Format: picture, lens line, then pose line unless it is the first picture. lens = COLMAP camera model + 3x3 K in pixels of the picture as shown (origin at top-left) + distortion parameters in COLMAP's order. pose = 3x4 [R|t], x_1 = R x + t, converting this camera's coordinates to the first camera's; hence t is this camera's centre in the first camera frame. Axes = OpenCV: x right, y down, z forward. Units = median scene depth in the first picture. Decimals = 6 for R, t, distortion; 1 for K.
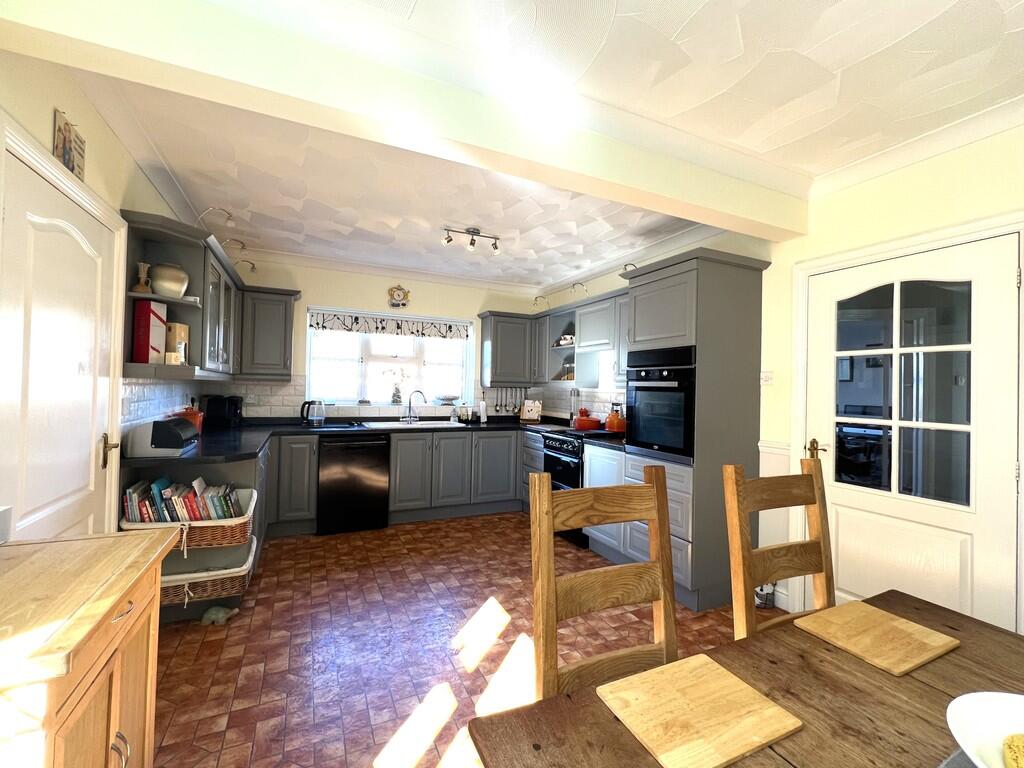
lens RADIAL K [[427.5, 0, 512.0], [0, 427.5, 384.0], [0, 0, 1]] dist [-0.000373, 0.000086]
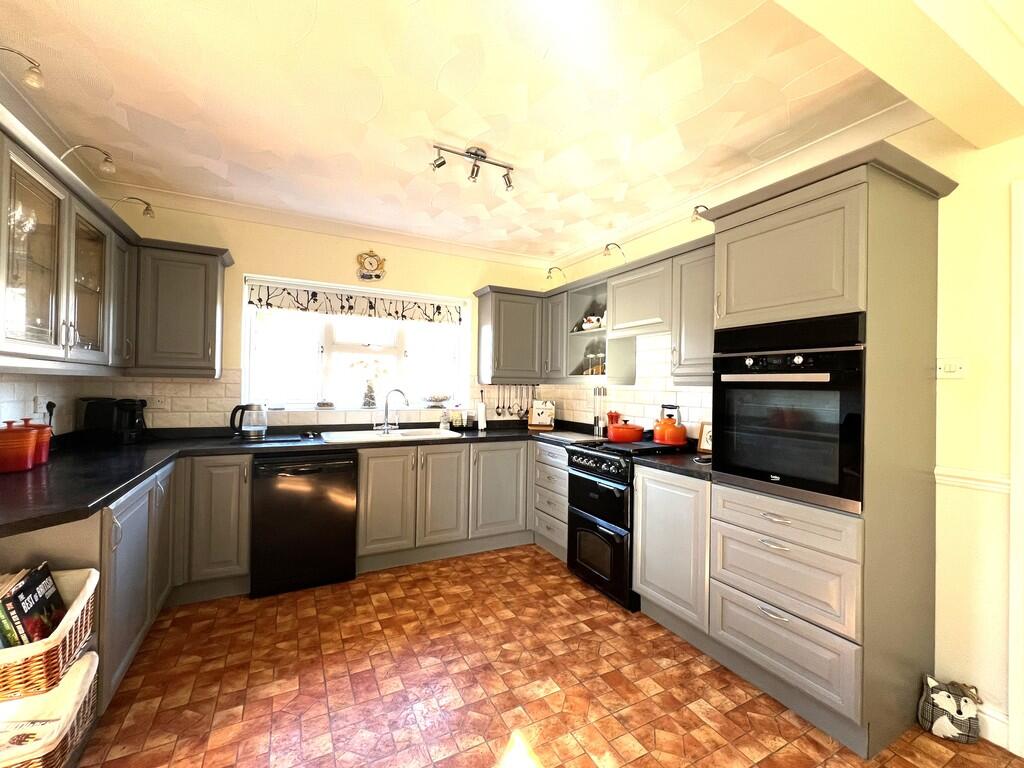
lens RADIAL K [[427.5, 0, 512.0], [0, 427.5, 384.0], [0, 0, 1]] dist [-0.000373, 0.000086]
pose [[0.999279, -0.004724, 0.037685, -0.051005], [0.004504, 0.999972, 0.005926, 0.002597], [-0.037712, -0.005752, 0.999272, 0.267661]]
